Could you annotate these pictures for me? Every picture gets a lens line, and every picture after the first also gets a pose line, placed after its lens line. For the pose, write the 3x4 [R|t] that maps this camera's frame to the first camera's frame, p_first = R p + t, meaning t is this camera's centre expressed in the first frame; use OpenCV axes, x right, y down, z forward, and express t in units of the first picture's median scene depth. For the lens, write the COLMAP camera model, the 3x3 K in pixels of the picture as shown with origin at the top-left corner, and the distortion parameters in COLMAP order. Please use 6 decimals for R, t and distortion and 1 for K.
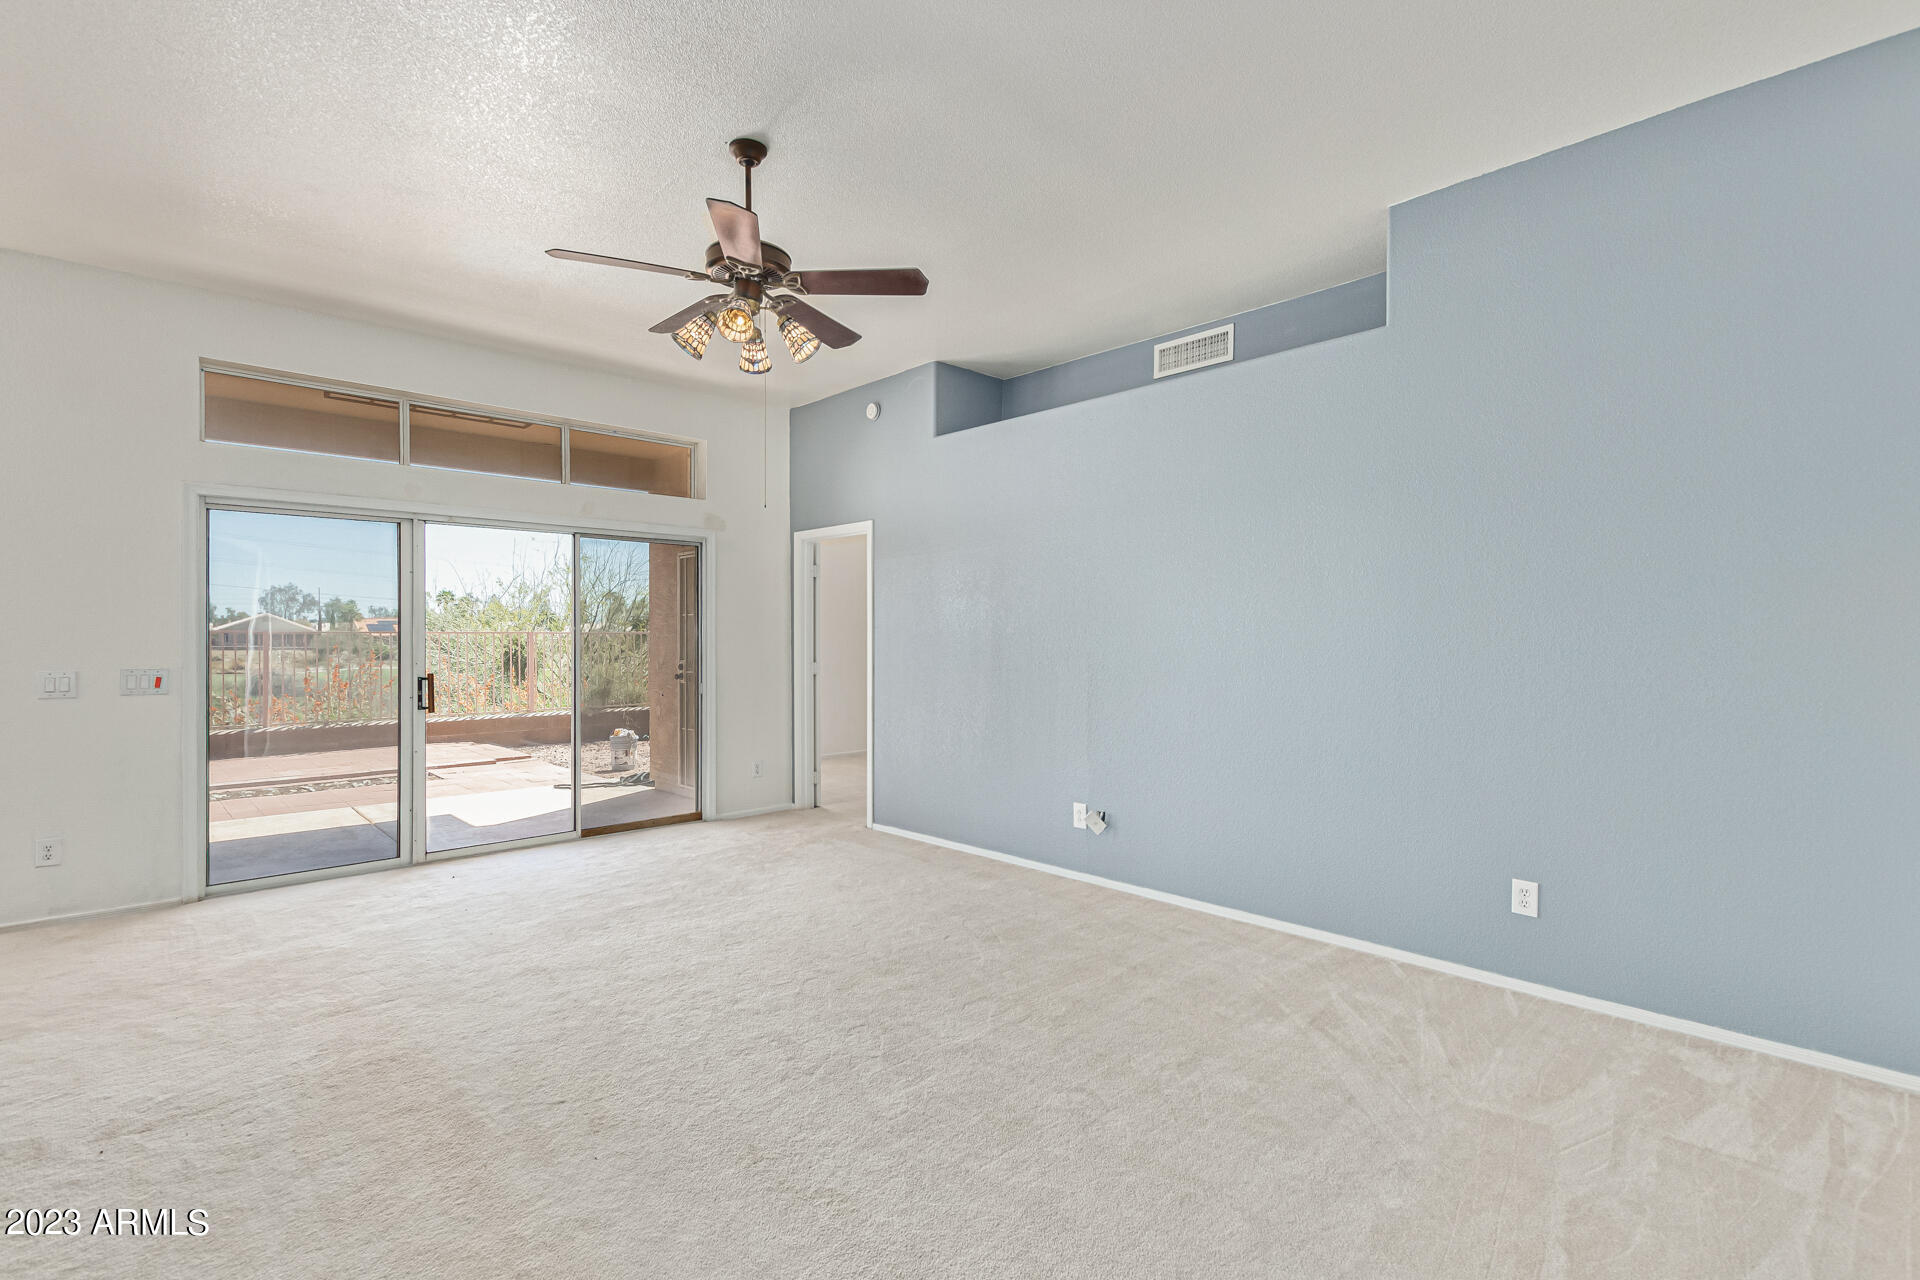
lens RADIAL K [[884.4, 0, 962.1], [0, 884.4, 634.8], [0, 0, 1]] dist [0.002485, -0.000310]
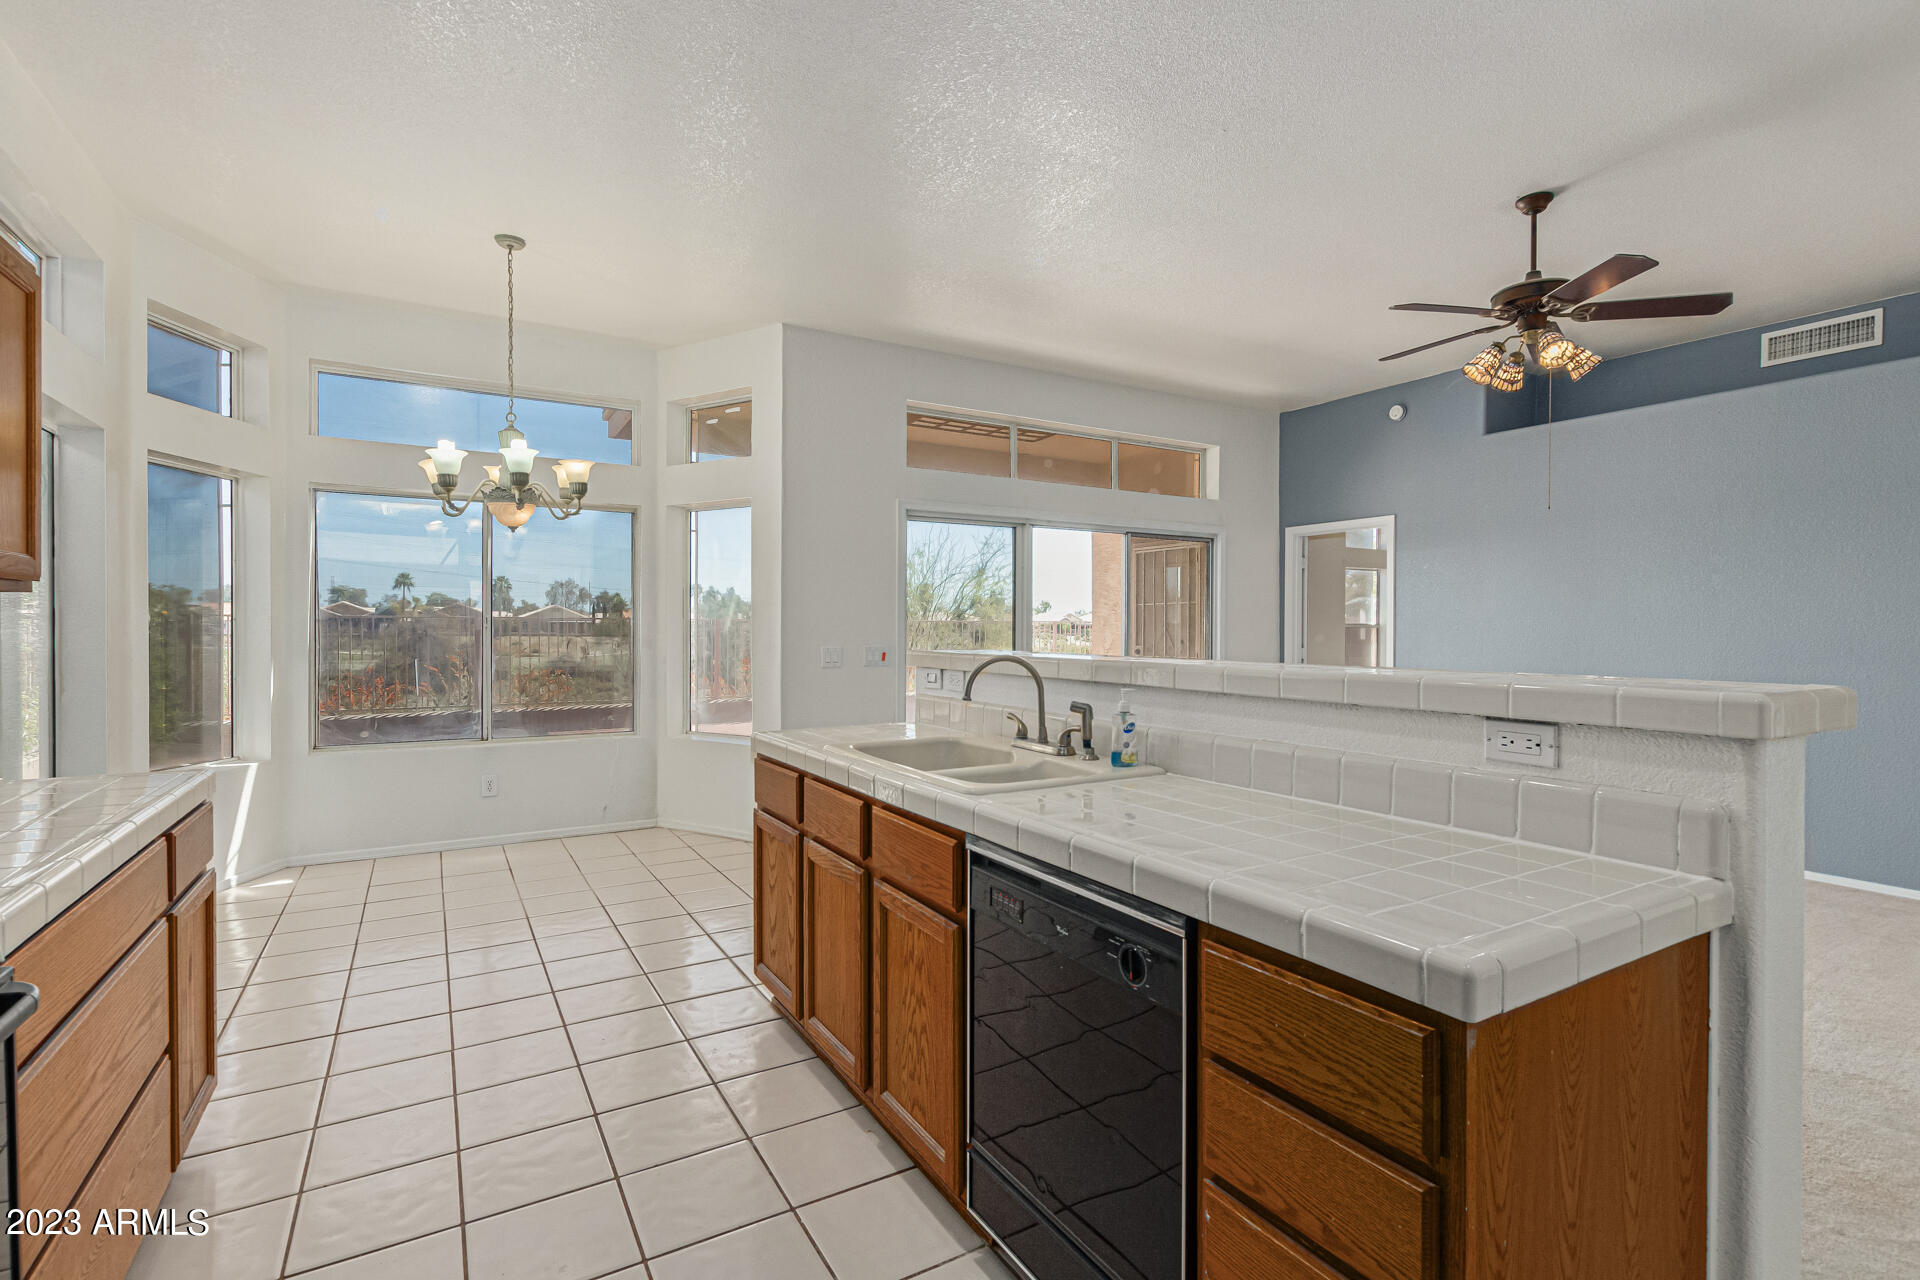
lens RADIAL K [[881.5, 0, 951.1], [0, 881.5, 633.1], [0, 0, 1]] dist [0.000354, -0.001256]
pose [[0.972634, 0.005545, -0.232276, -0.377929], [-0.003425, 0.999949, 0.009530, 0.005104], [0.232317, -0.008474, 0.972603, -0.161350]]
